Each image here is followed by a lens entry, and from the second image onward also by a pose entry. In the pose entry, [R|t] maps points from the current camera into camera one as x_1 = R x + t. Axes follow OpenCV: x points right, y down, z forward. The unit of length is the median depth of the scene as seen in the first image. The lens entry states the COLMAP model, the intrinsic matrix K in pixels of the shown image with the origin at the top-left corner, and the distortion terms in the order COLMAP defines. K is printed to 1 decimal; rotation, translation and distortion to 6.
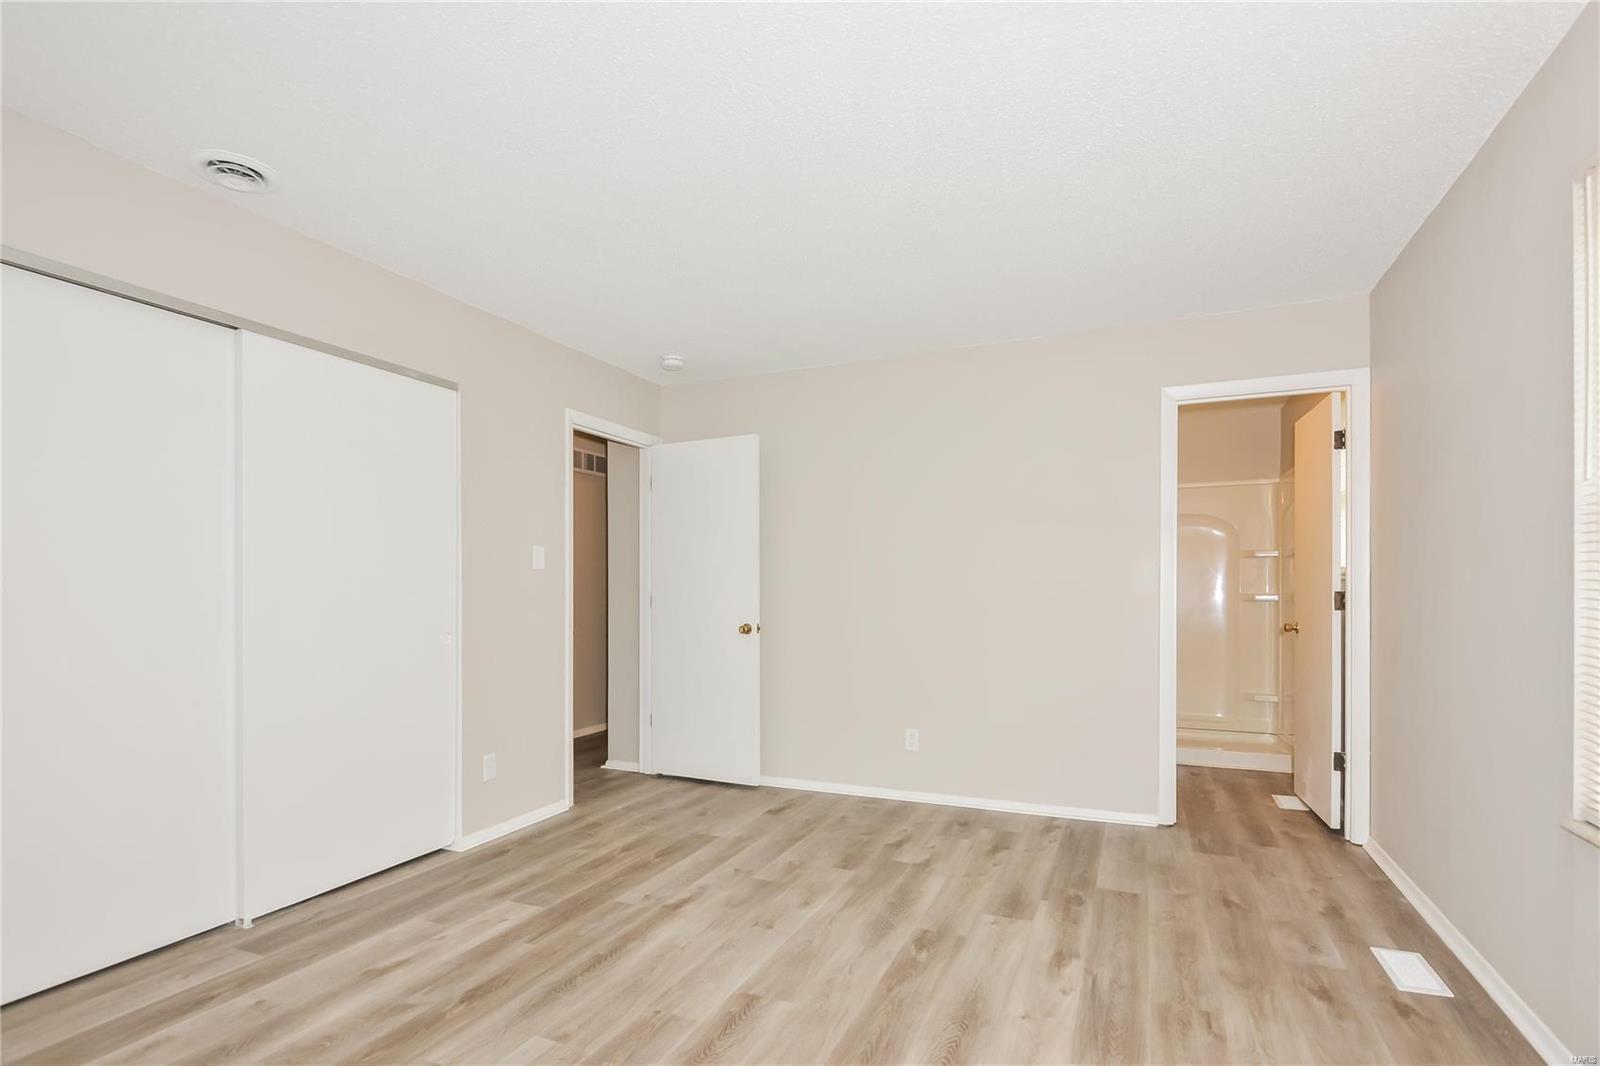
lens RADIAL K [[802.6, 0, 800.2], [0, 802.6, 600.0], [0, 0, 1]] dist [-0.001000, -0.001087]
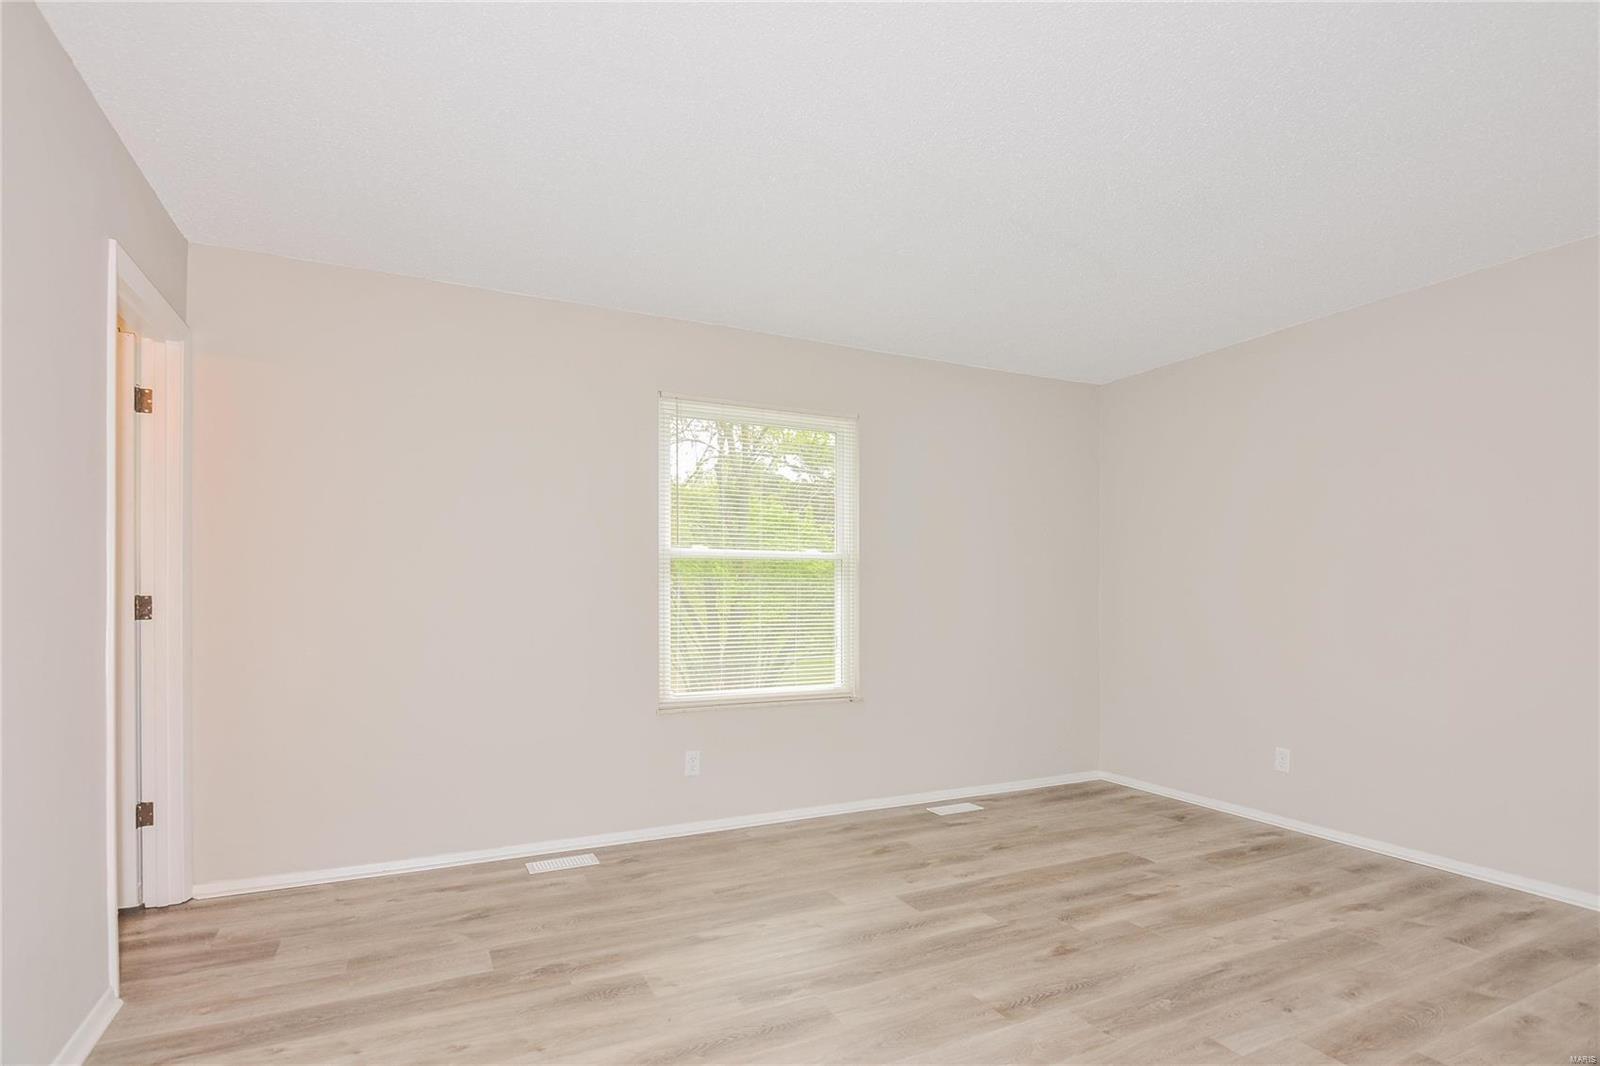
lens RADIAL K [[802.6, 0, 800.2], [0, 802.6, 600.0], [0, 0, 1]] dist [-0.001000, -0.001087]
pose [[-0.768851, 0.000712, 0.639428, -0.443670], [0.004638, 0.999979, 0.004463, -0.007577], [-0.639411, 0.006397, -0.768838, 1.712791]]
